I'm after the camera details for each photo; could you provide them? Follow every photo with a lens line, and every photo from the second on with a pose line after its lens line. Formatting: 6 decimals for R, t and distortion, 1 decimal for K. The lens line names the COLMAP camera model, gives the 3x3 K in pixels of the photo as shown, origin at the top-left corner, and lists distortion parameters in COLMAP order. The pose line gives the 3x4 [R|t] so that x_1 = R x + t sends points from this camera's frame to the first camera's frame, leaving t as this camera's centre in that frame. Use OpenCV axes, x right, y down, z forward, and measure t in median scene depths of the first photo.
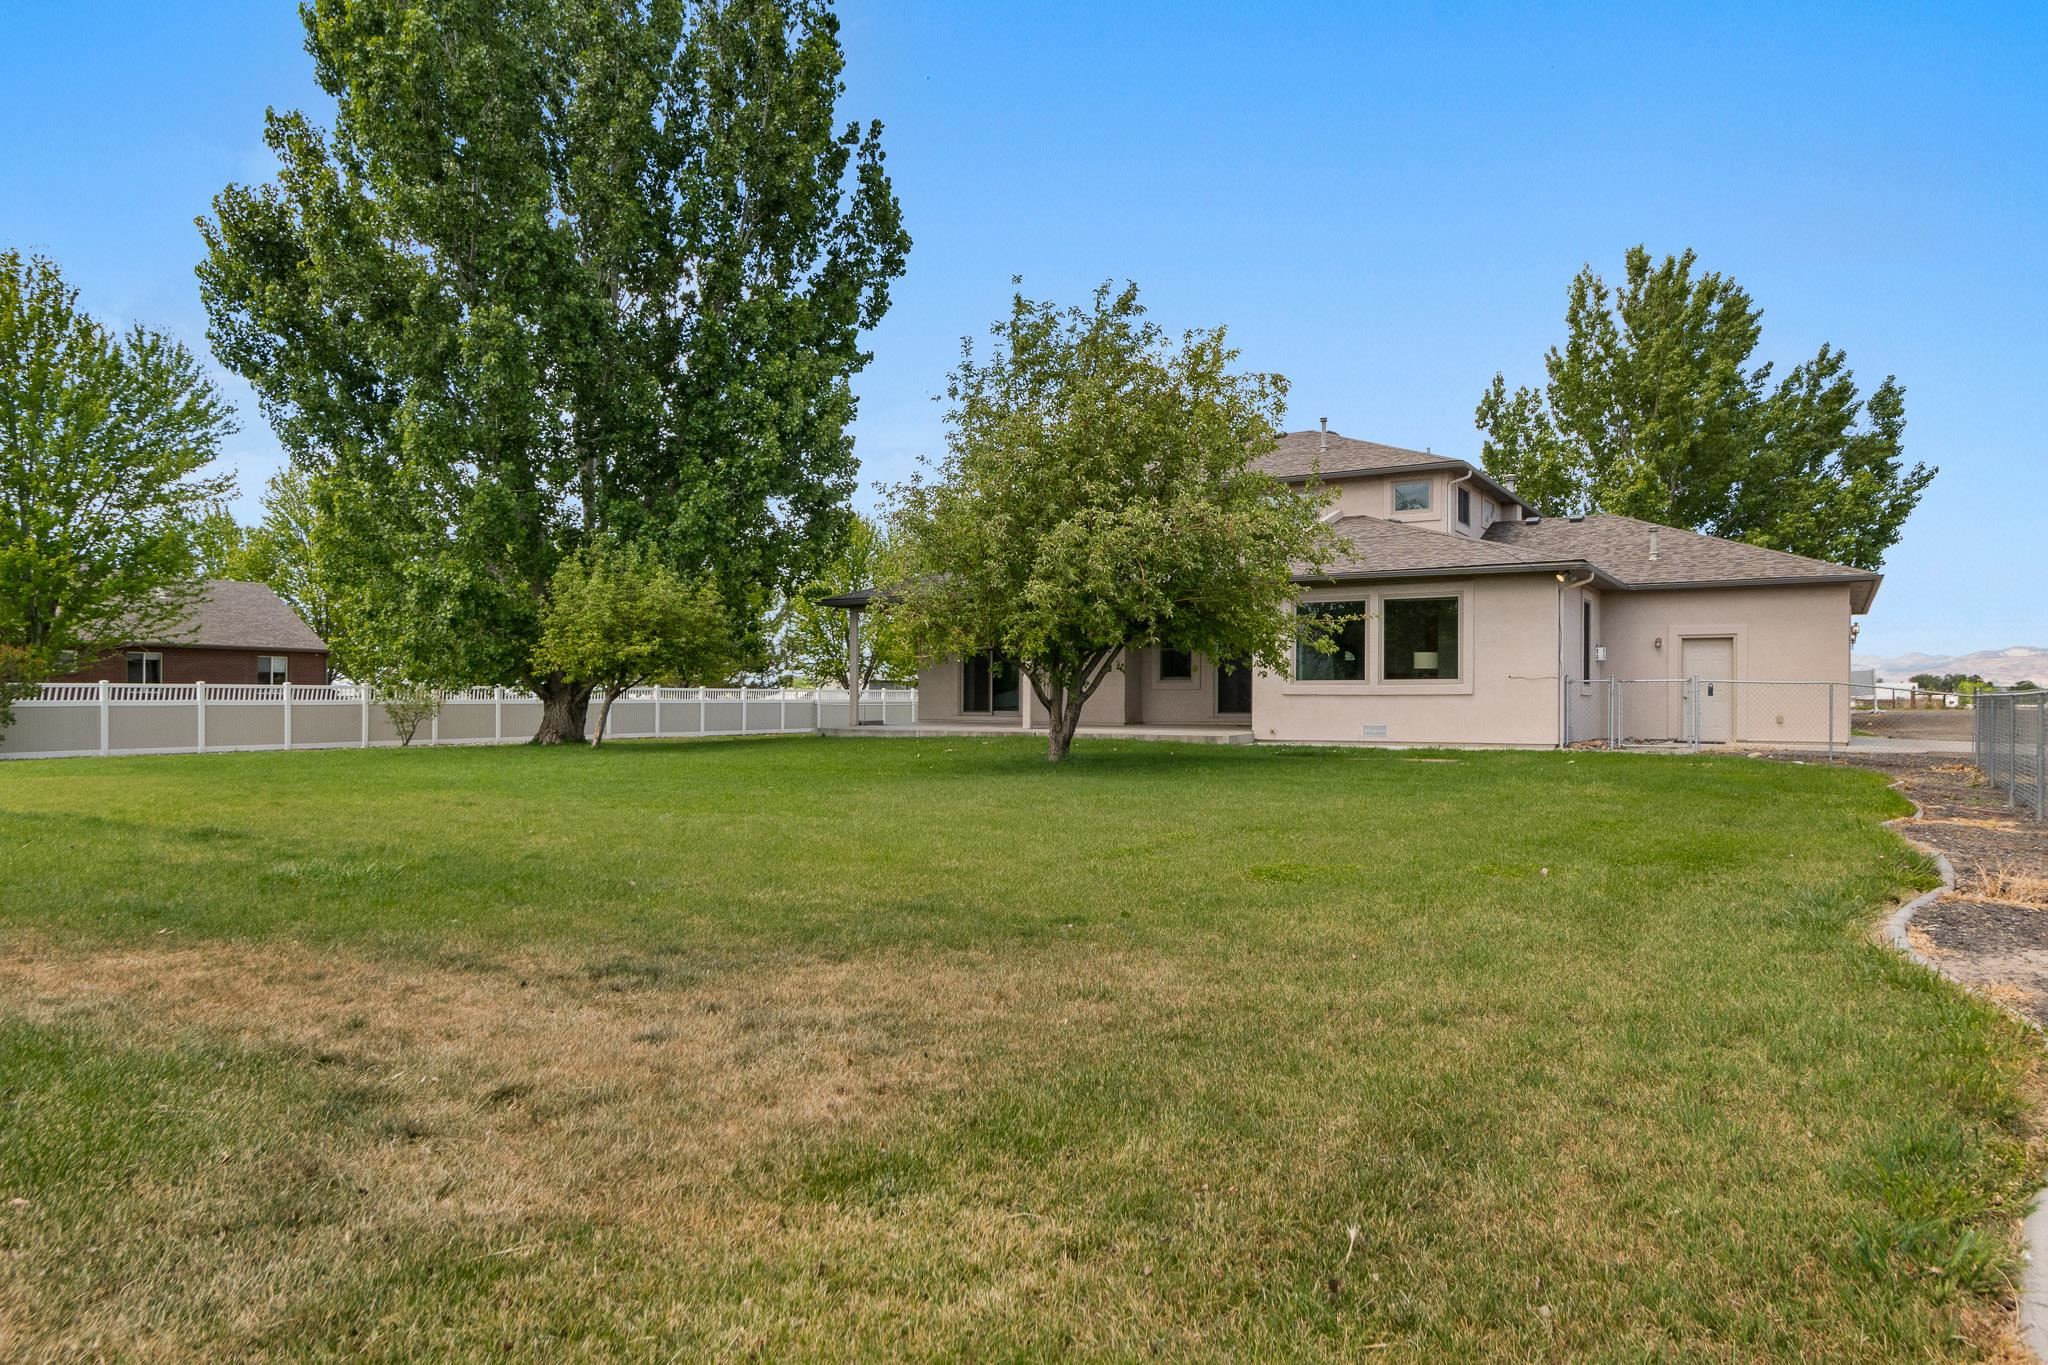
lens RADIAL K [[1273.2, 0, 1025.0], [0, 1273.2, 681.1], [0, 0, 1]] dist [-0.000186, -0.000207]
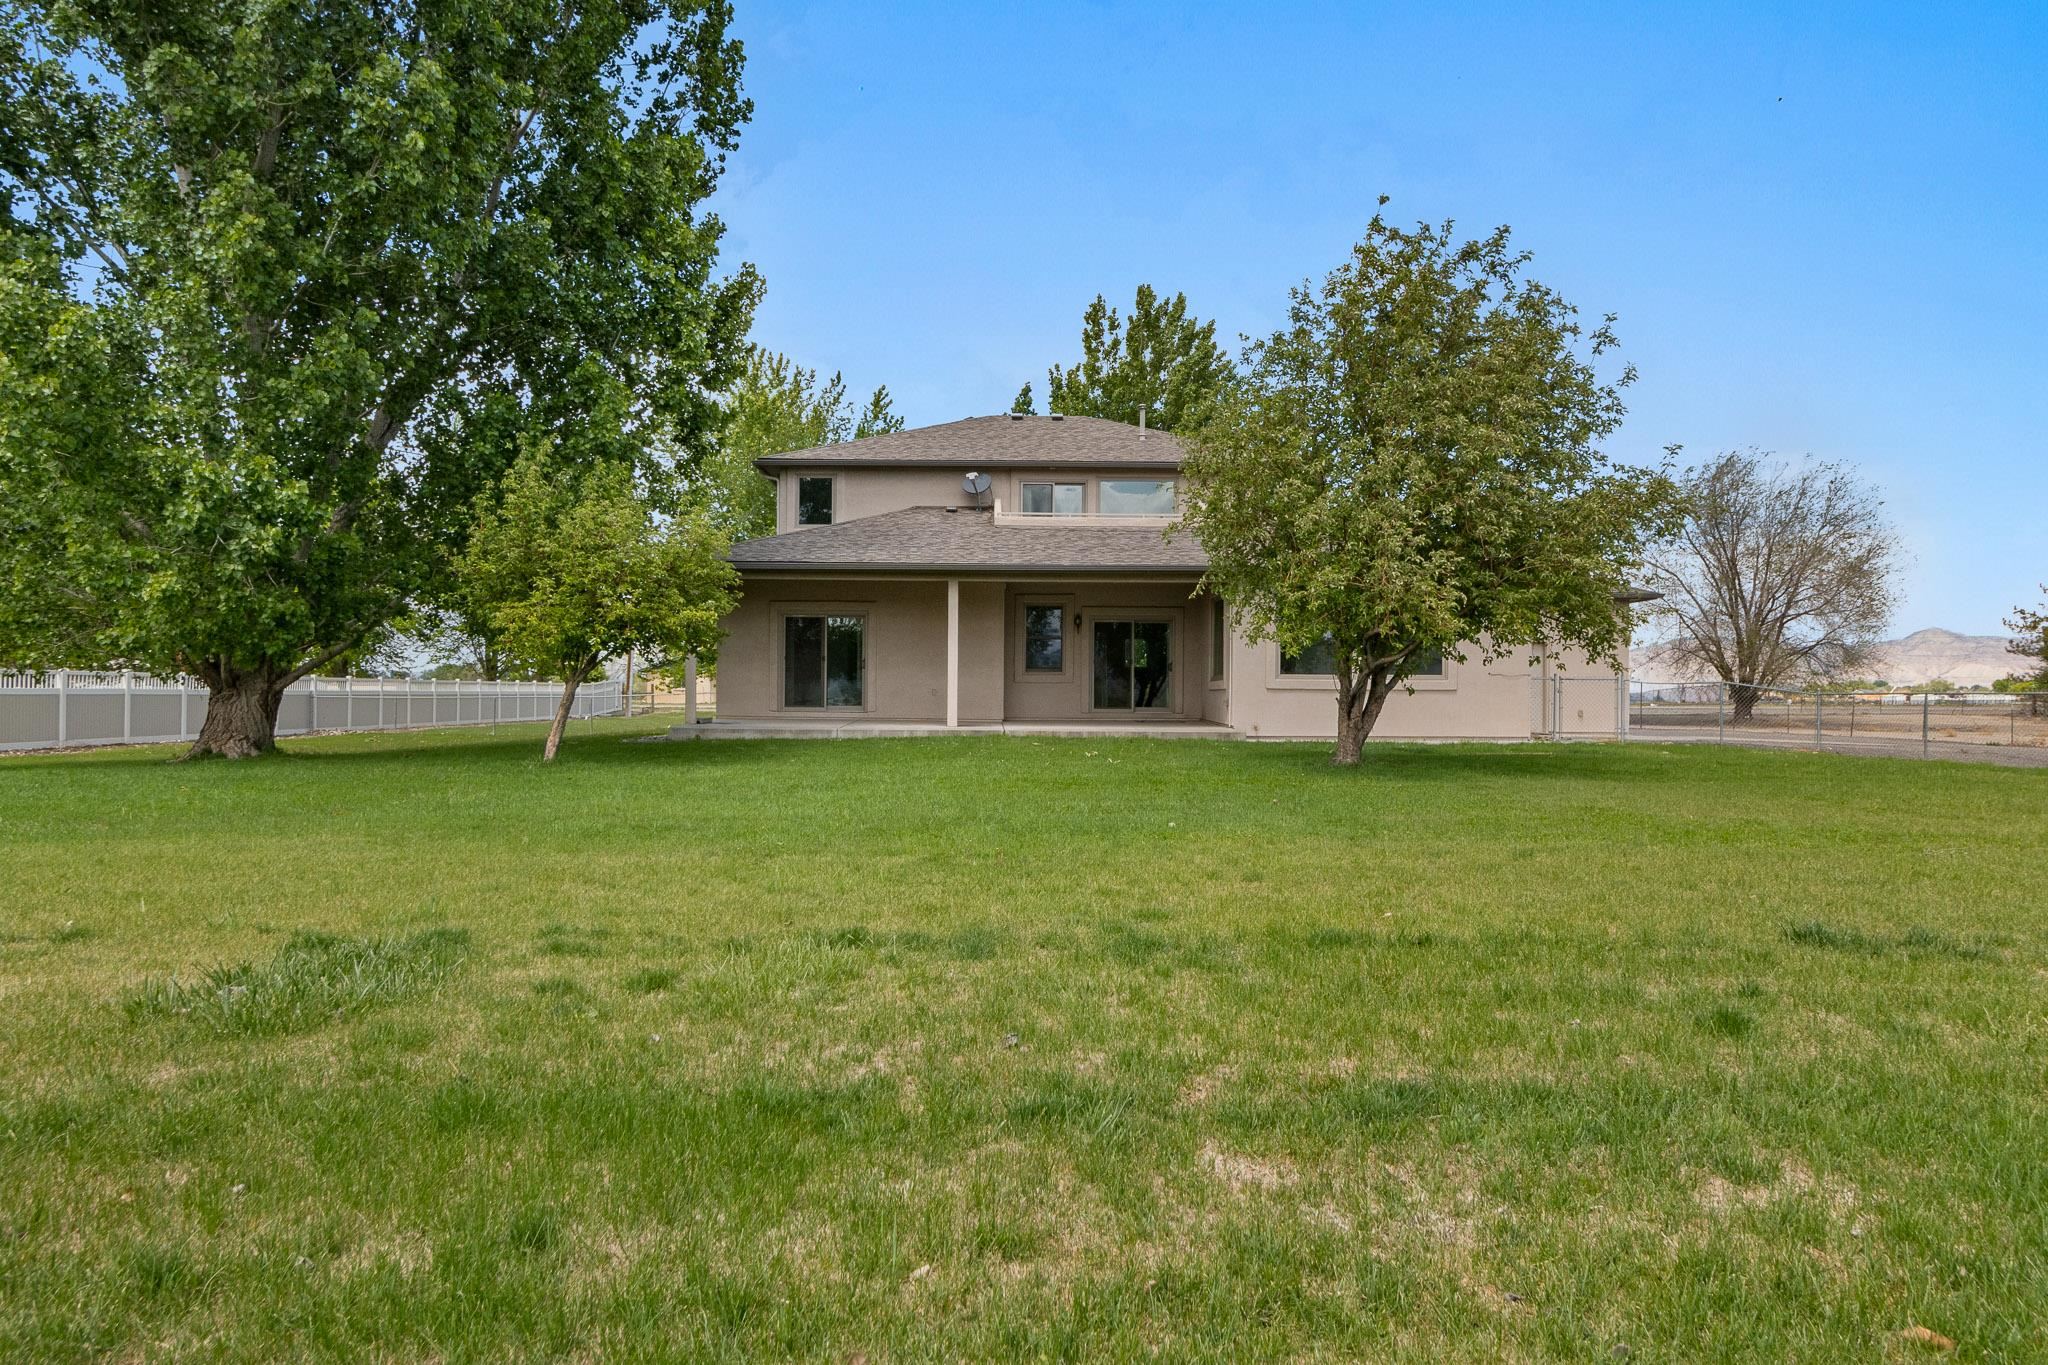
lens RADIAL K [[1273.2, 0, 1026.0], [0, 1273.2, 694.3], [0, 0, 1]] dist [-0.000186, -0.000207]
pose [[0.816096, 0.006183, 0.577884, -0.412659], [-0.014505, 0.999847, 0.009786, 0.006490], [-0.577735, -0.016368, 0.816061, 0.260624]]
